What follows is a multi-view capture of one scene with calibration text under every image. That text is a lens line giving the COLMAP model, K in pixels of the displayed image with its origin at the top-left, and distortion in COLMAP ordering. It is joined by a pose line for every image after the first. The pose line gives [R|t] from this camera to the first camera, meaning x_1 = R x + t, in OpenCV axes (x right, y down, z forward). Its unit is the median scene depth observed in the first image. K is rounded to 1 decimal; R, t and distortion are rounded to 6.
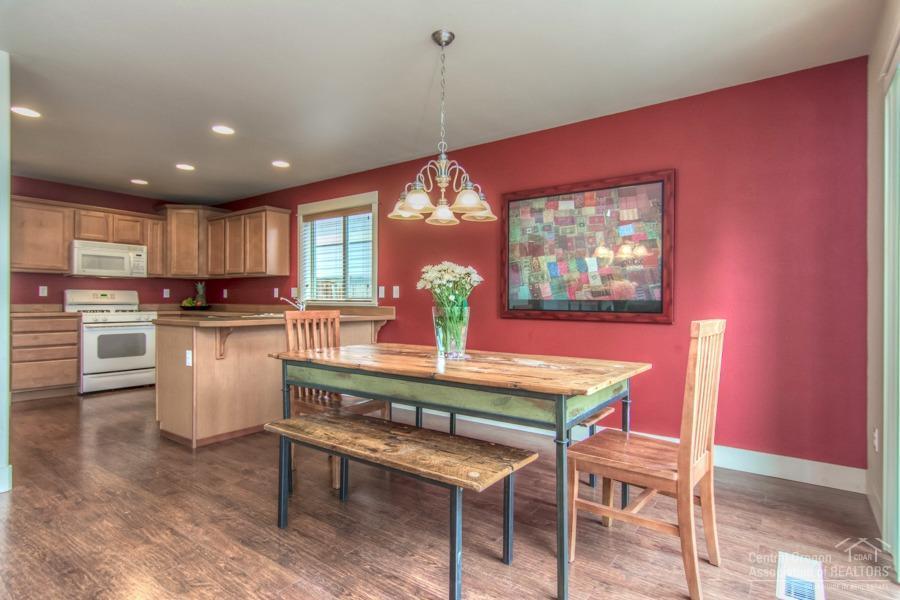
lens RADIAL K [[473.8, 0, 447.5], [0, 473.8, 302.5], [0, 0, 1]] dist [0.001139, 0.000503]
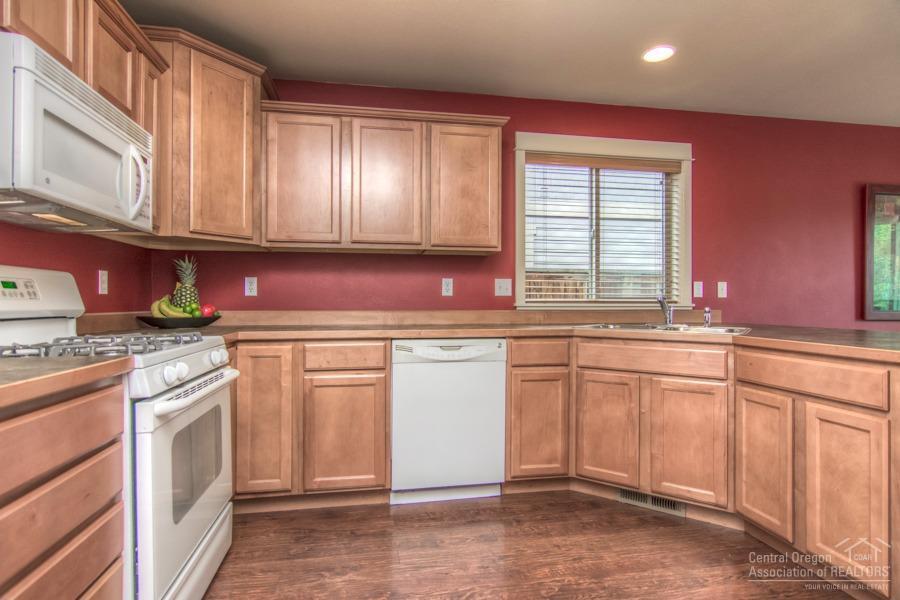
lens RADIAL K [[473.8, 0, 450.1], [0, 473.8, 302.4], [0, 0, 1]] dist [0.001139, 0.000503]
pose [[0.683188, -0.005865, 0.730219, -0.836316], [0.004266, 0.999983, 0.004041, -0.006962], [-0.730230, 0.000354, 0.683201, 0.728225]]
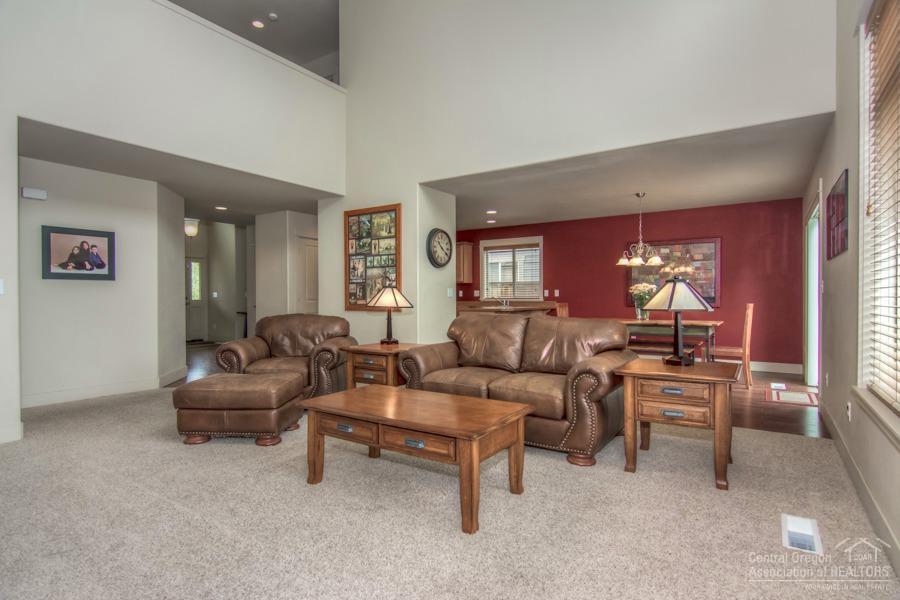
lens RADIAL K [[473.8, 0, 450.3], [0, 473.8, 298.6], [0, 0, 1]] dist [0.001139, 0.000503]
pose [[0.998861, -0.009439, 0.046780, -0.536680], [0.009506, 0.999954, -0.001205, -0.002993], [-0.046767, 0.001648, 0.998904, -0.697689]]
